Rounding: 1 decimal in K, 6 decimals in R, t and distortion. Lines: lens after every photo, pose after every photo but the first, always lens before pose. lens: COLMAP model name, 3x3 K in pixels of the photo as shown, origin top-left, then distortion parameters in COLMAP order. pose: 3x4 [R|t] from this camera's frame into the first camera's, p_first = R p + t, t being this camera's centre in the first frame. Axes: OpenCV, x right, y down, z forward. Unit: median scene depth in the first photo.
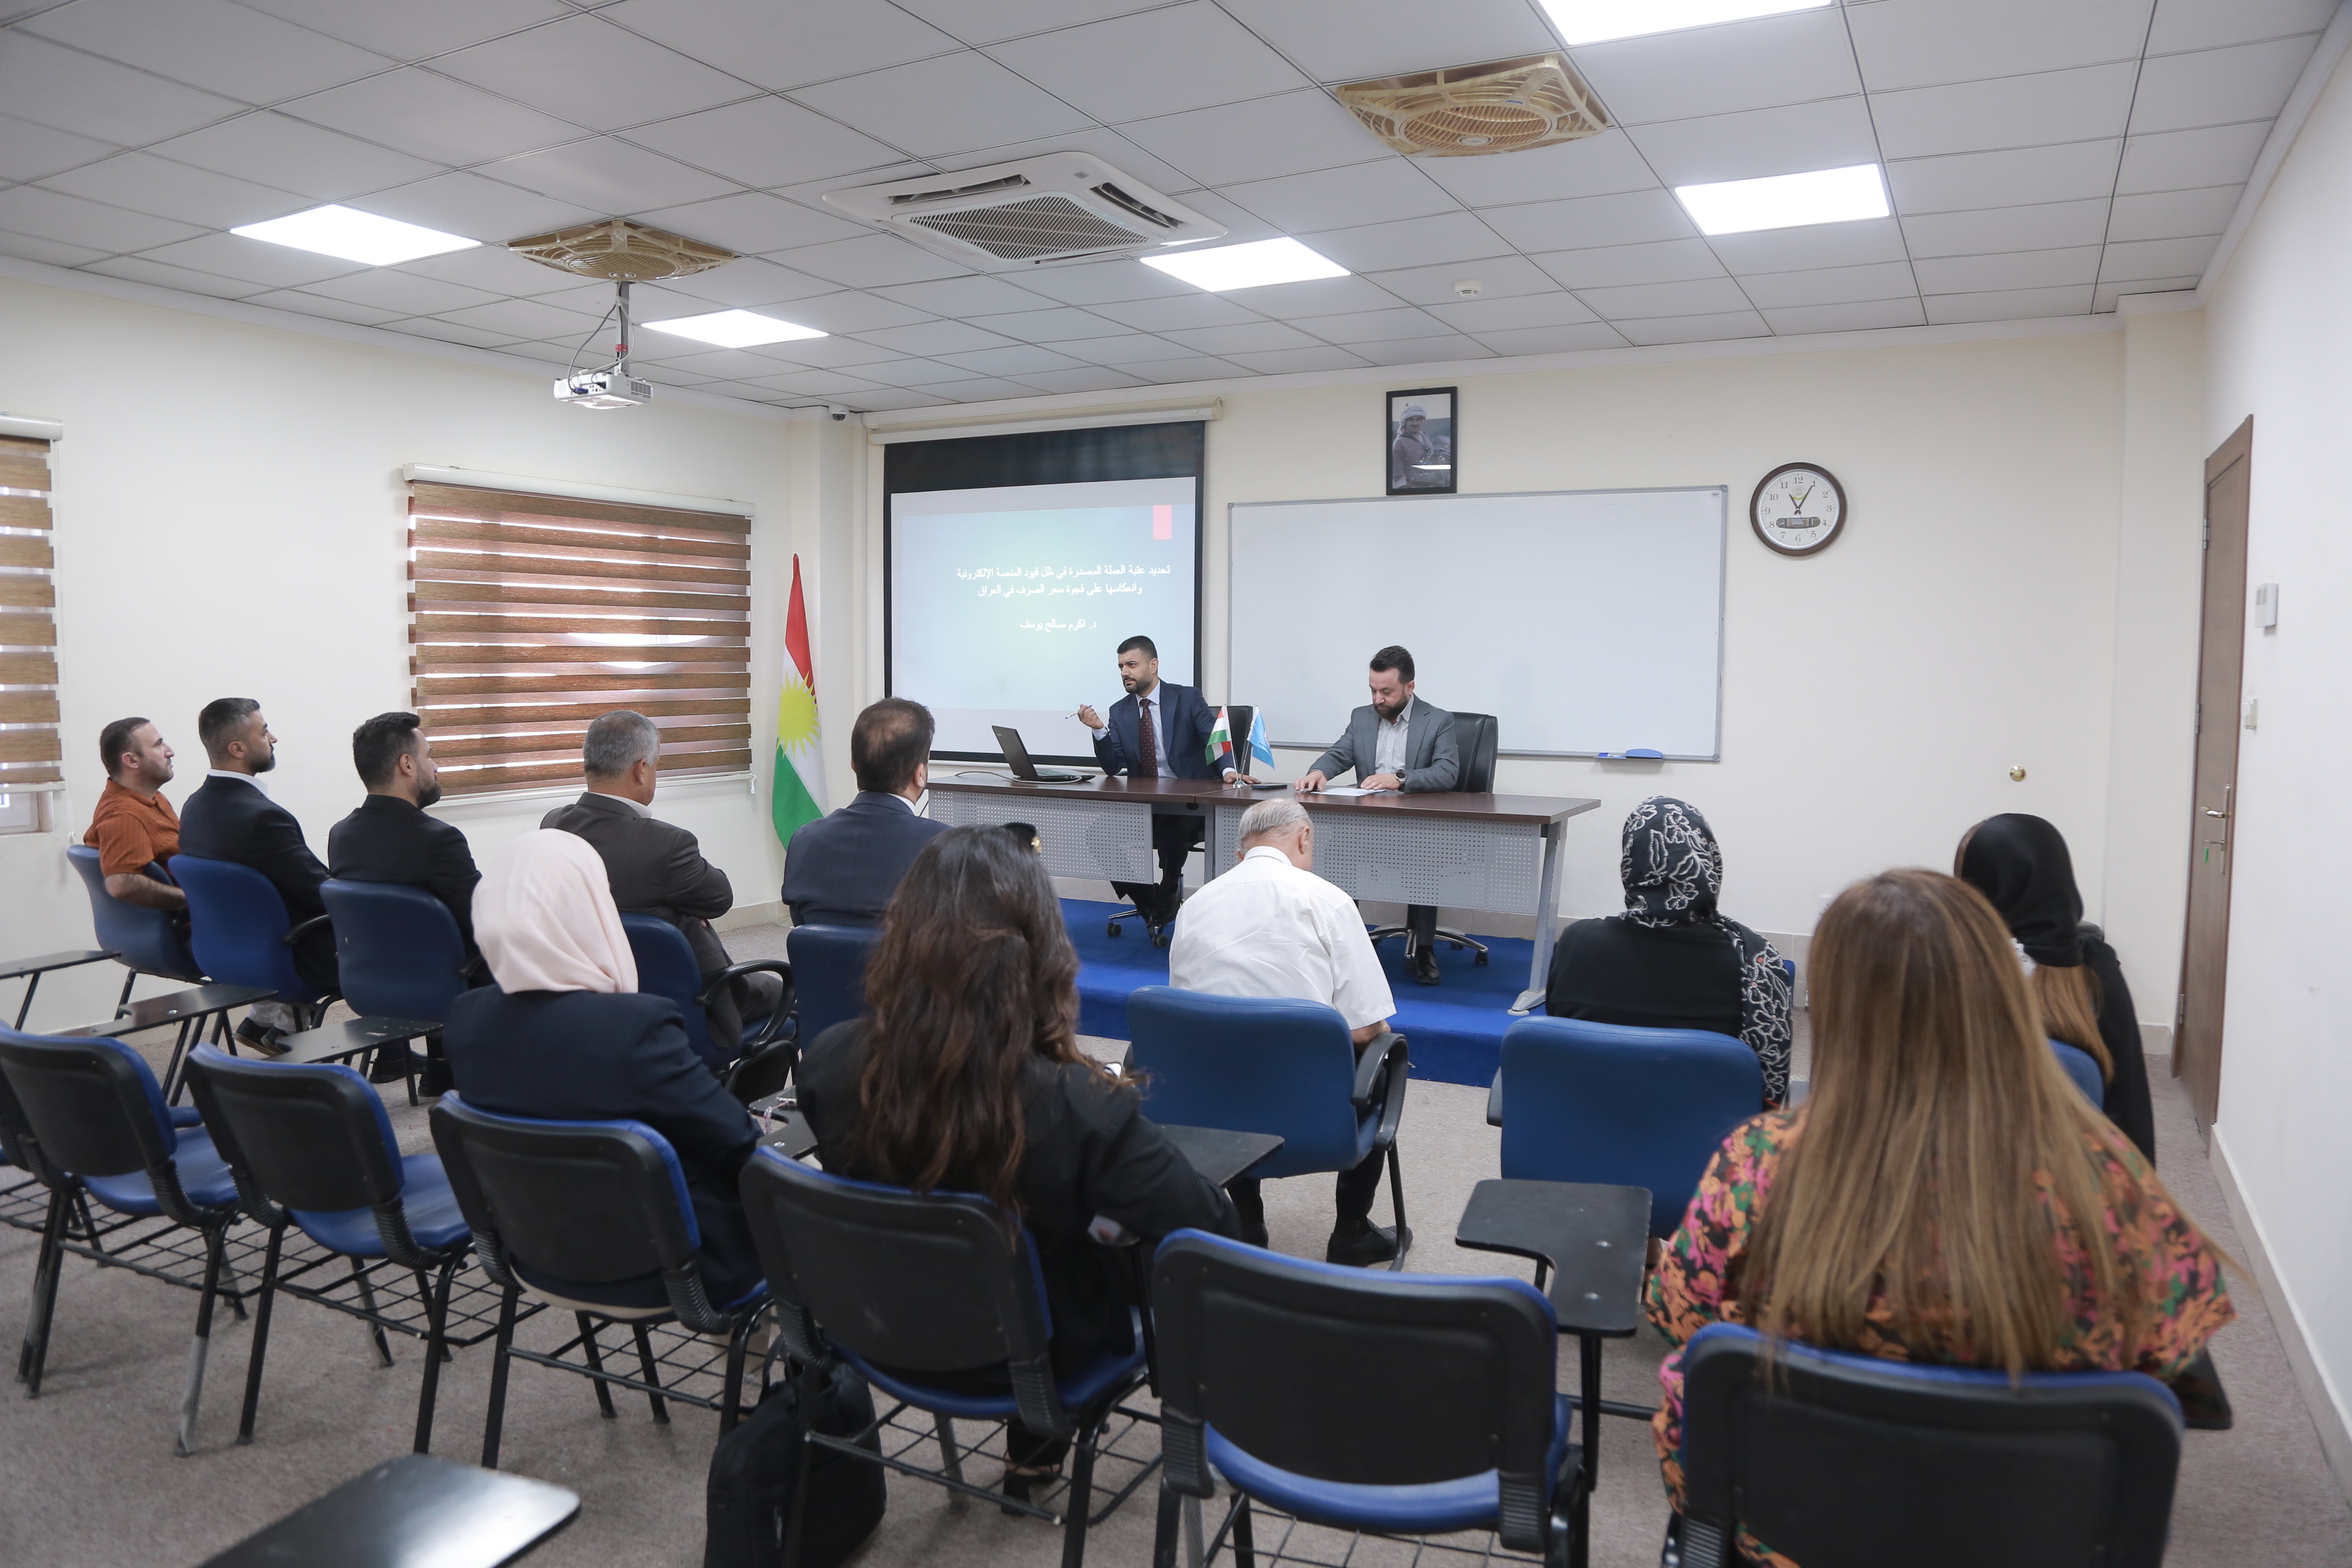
lens RADIAL K [[1569.1, 0, 1176.0], [0, 1569.1, 784.0], [0, 0, 1]] dist [-0.001112, -0.000151]
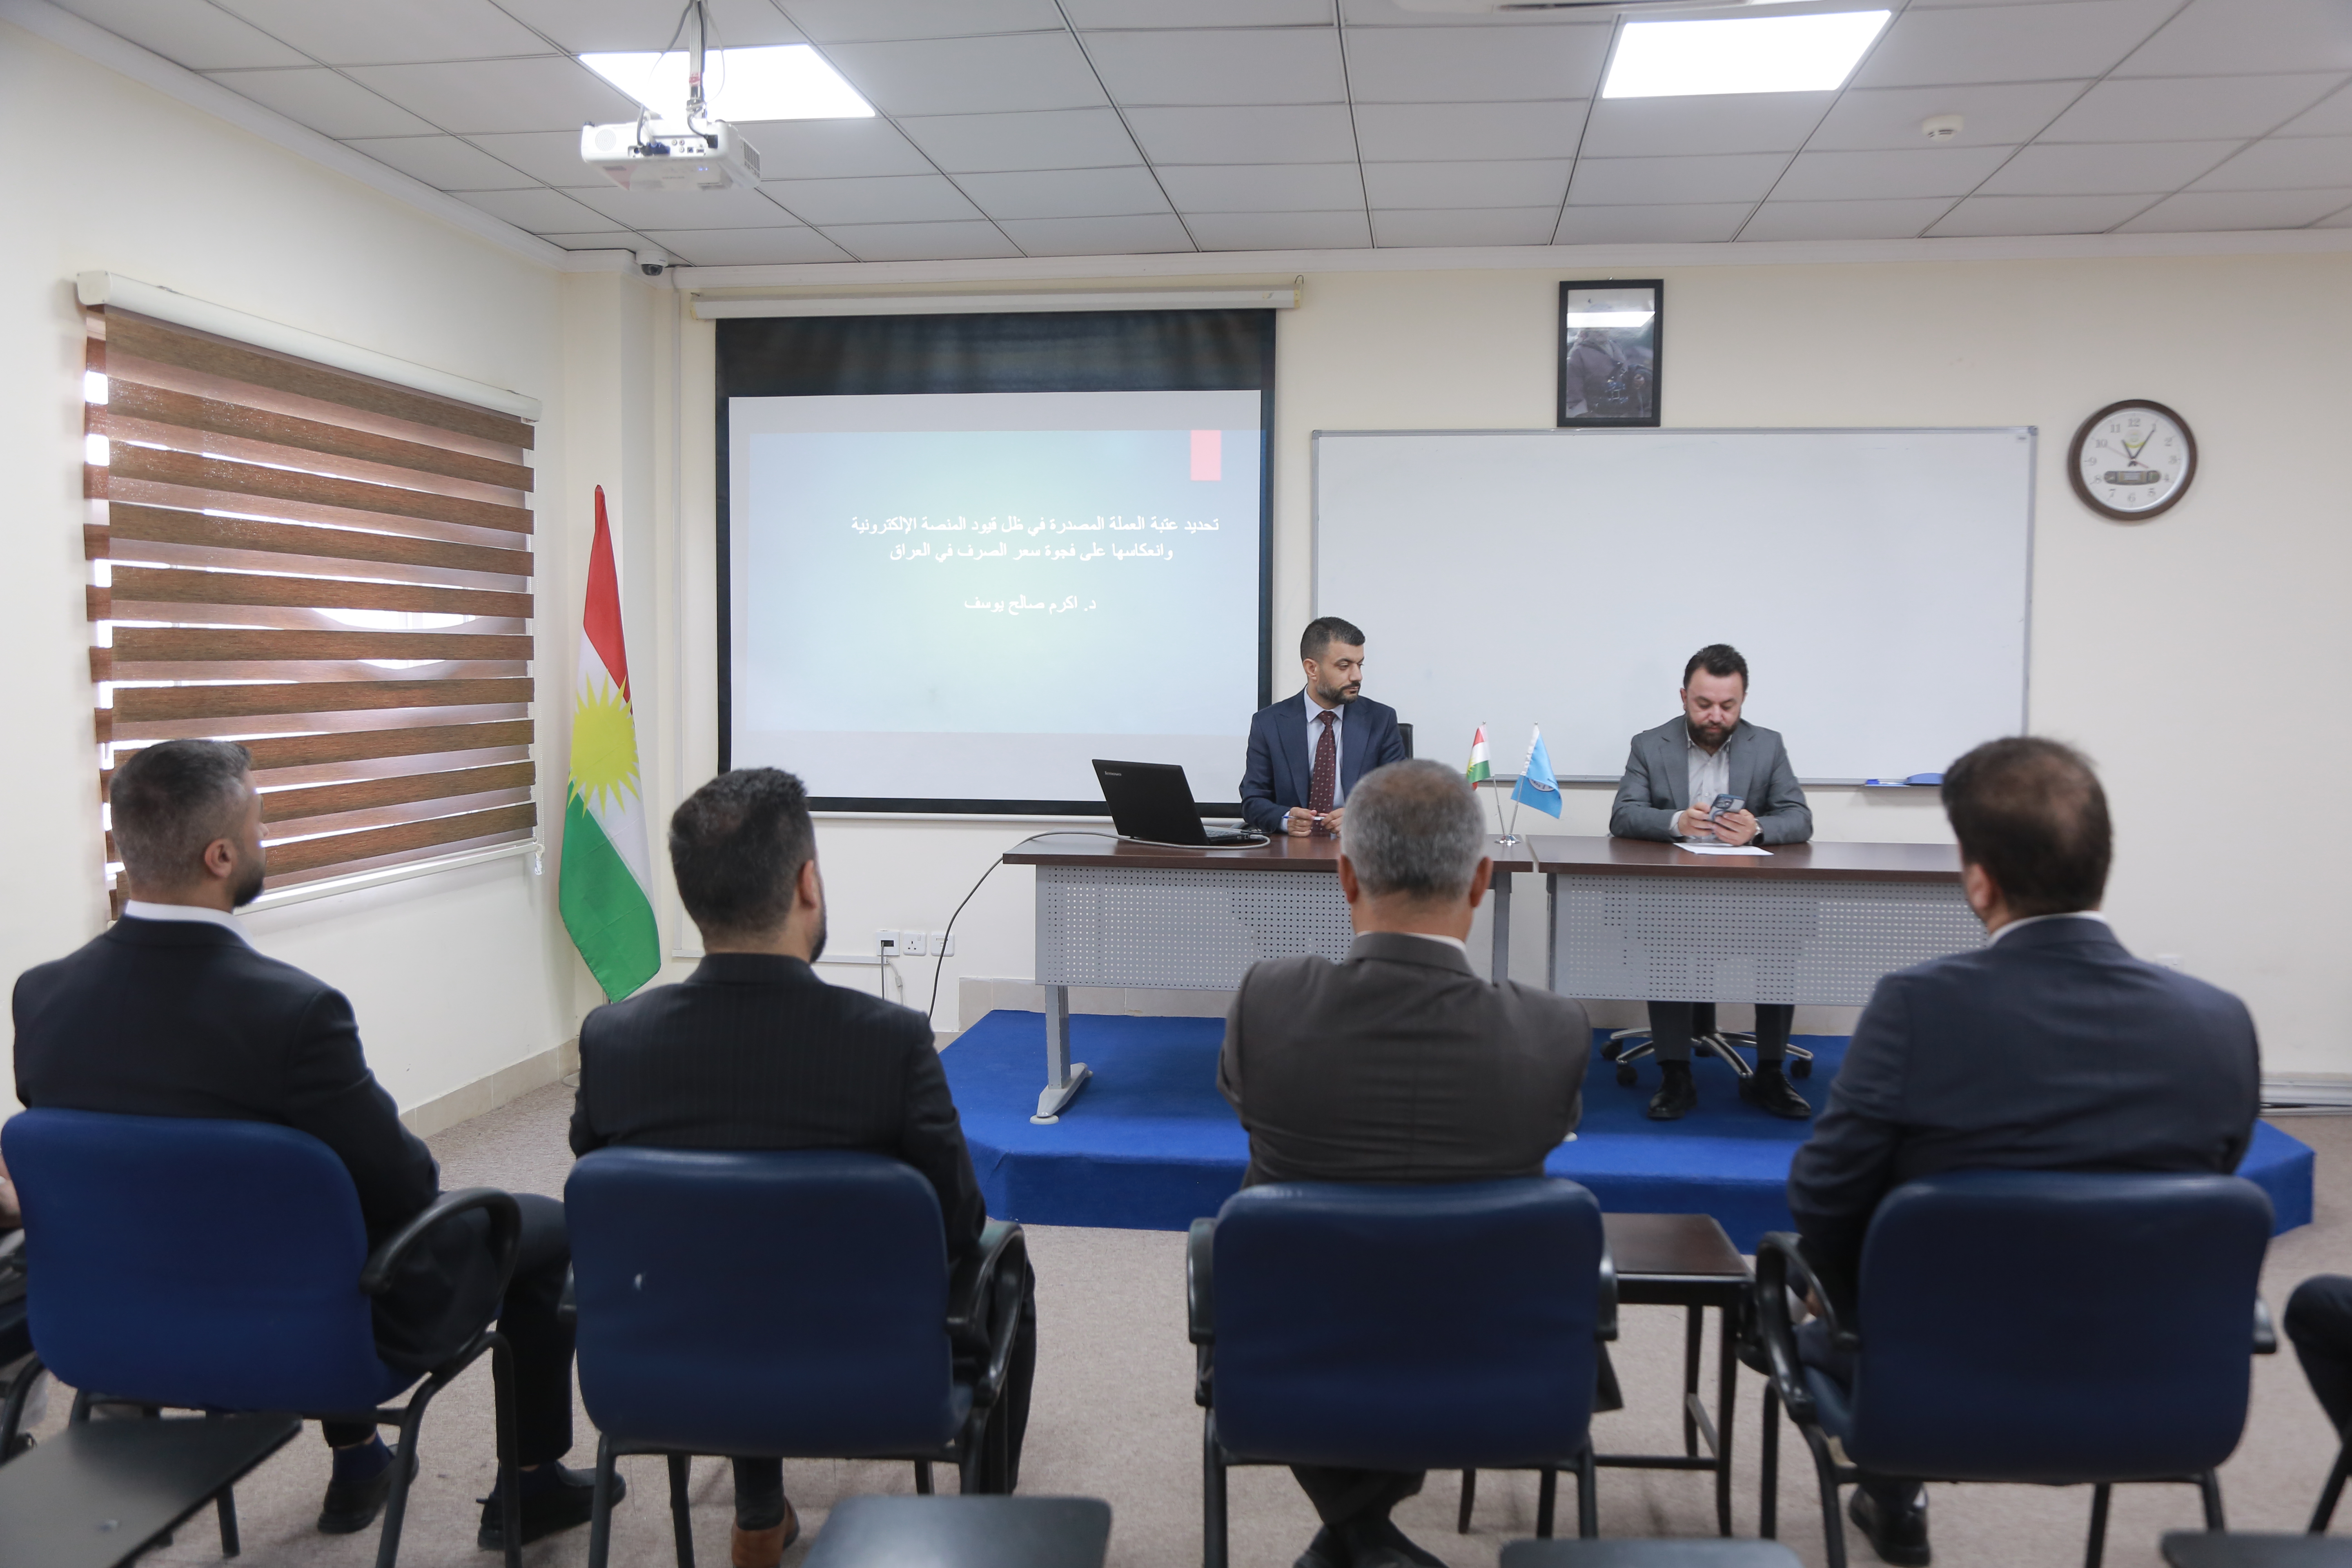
lens RADIAL K [[1875.8, 0, 1176.0], [0, 1875.8, 784.0], [0, 0, 1]] dist [0.037661, 0.004148]
pose [[0.935786, -0.024143, 0.351740, -0.317481], [0.028393, 0.999573, -0.006930, -0.018644], [-0.351422, 0.016472, 0.936072, 0.244933]]
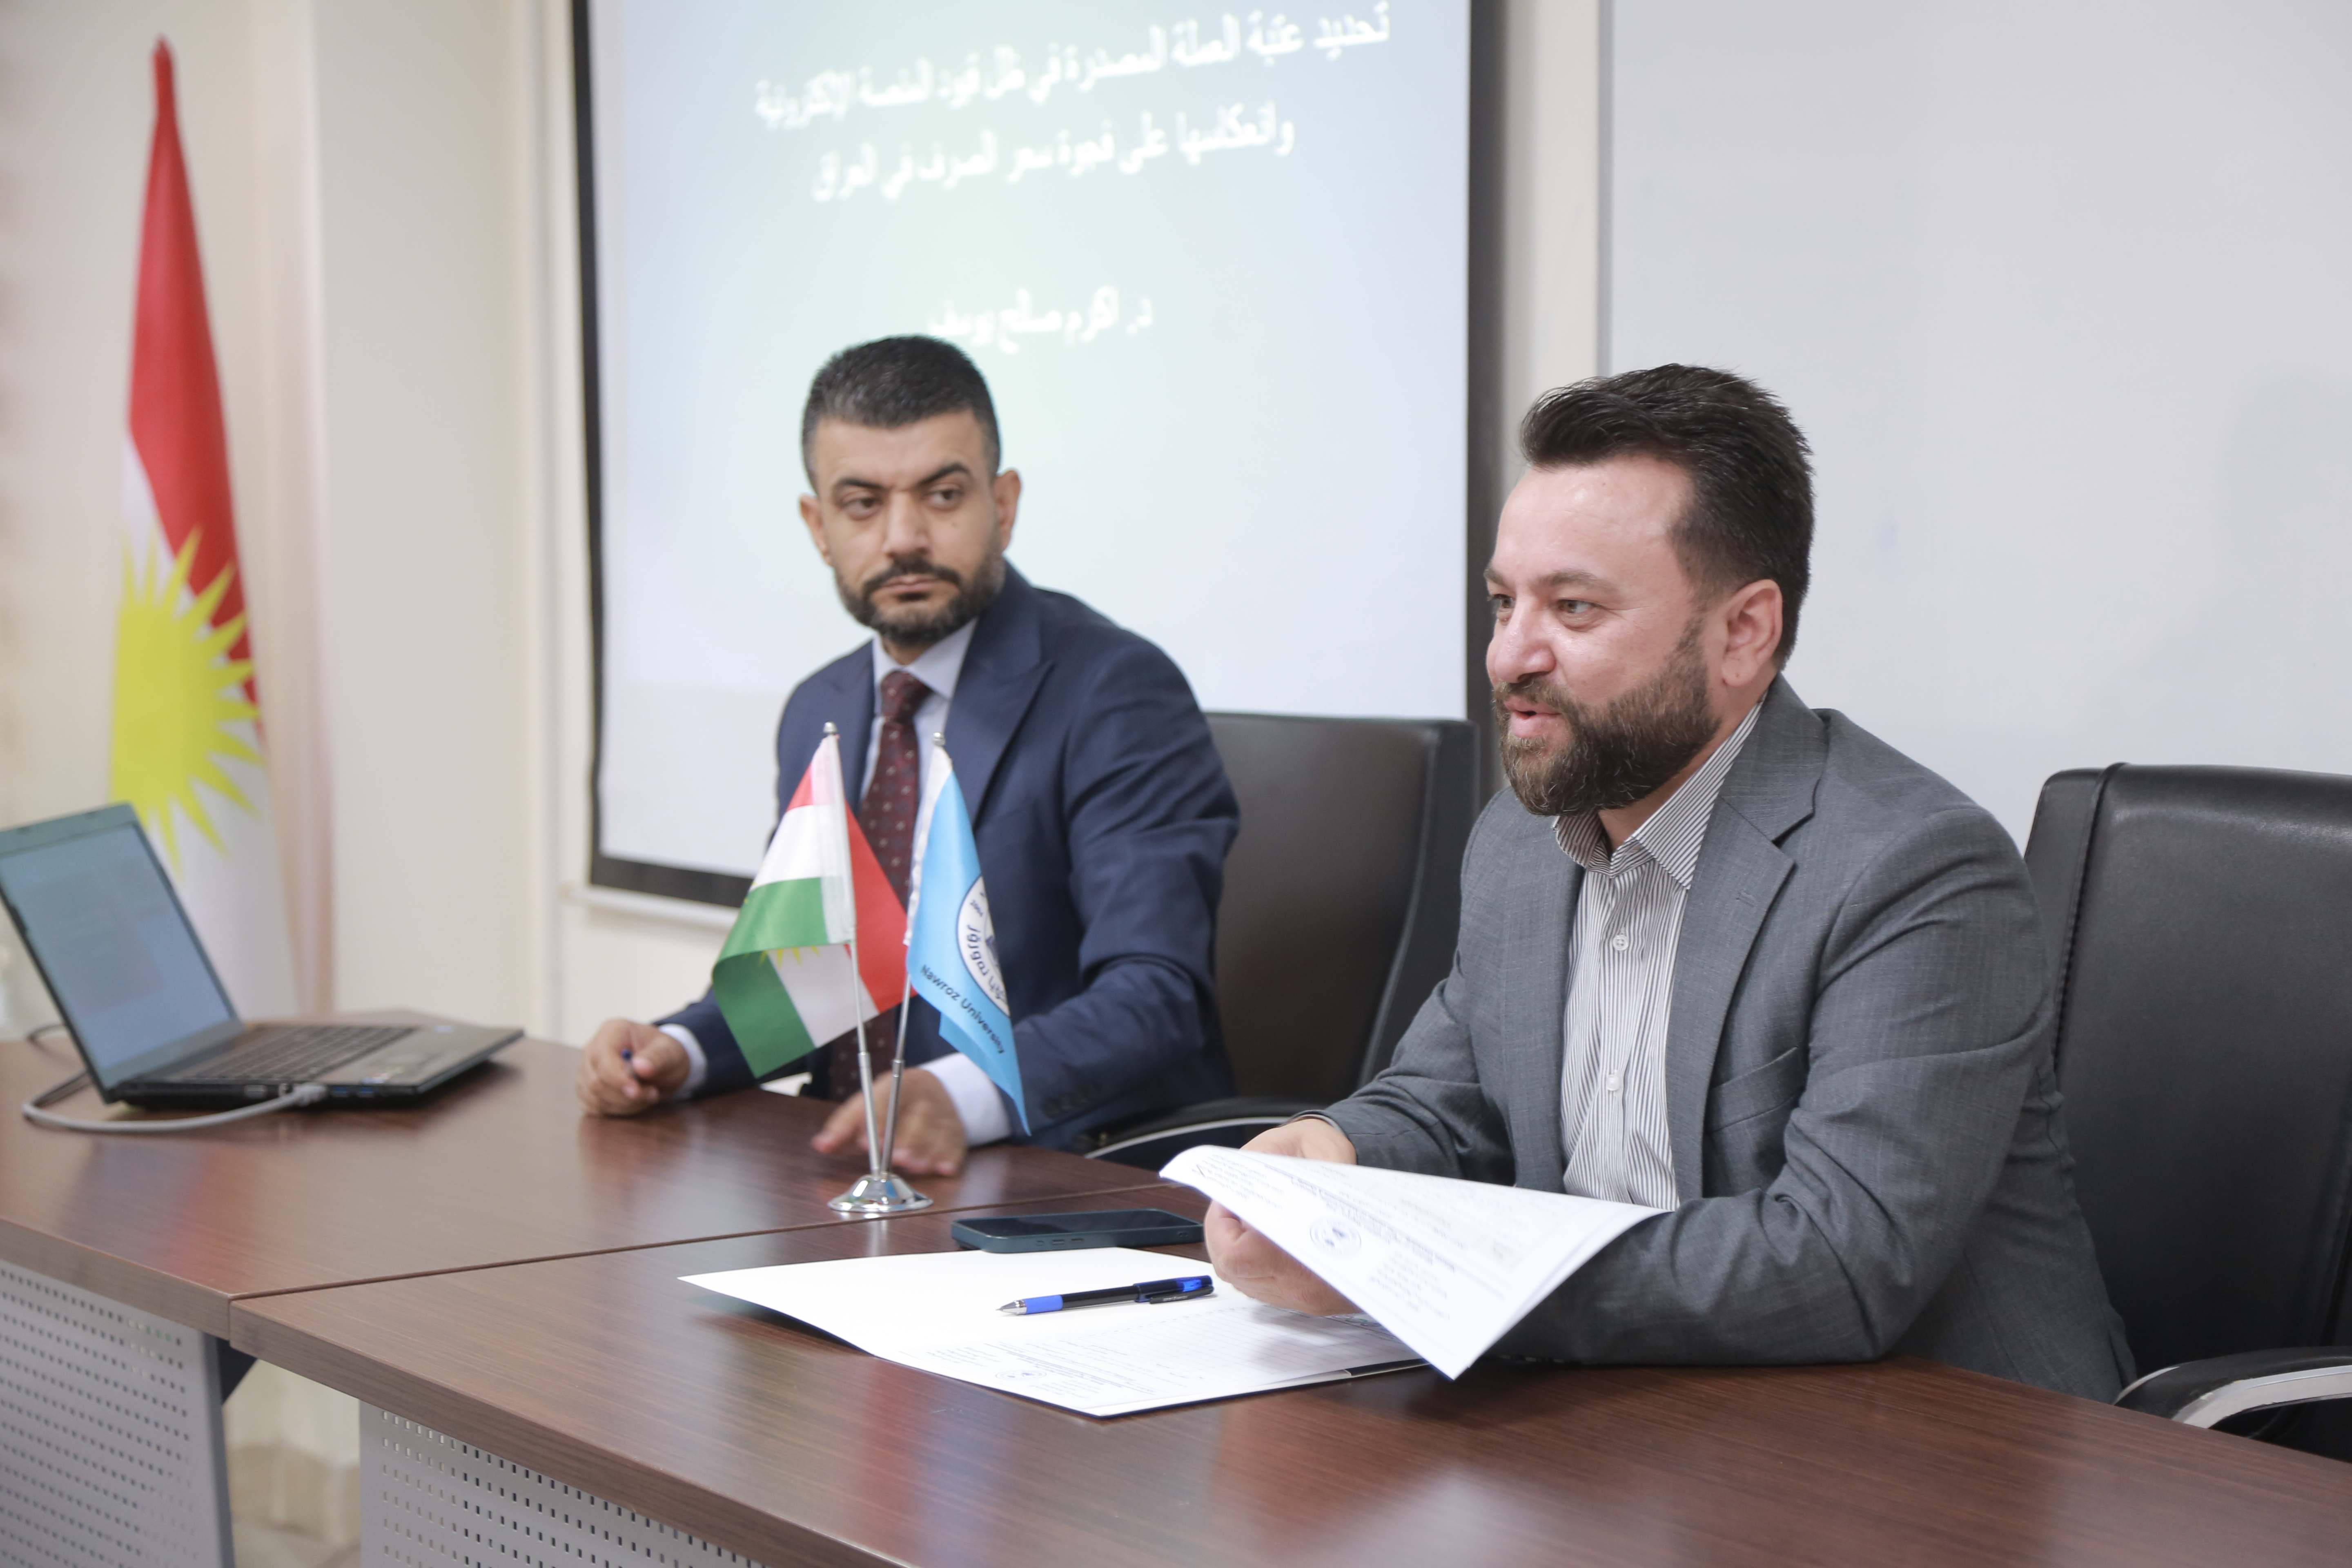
lens RADIAL K [[4512.2, 0, 1176.0], [0, 4512.2, 784.0], [0, 0, 1]] dist [0.439998, -0.036796]
pose [[0.880778, 0.026156, -0.472807, 0.255182], [-0.033923, 0.999393, -0.007907, -0.034309], [0.472314, 0.023004, 0.881130, 0.482559]]
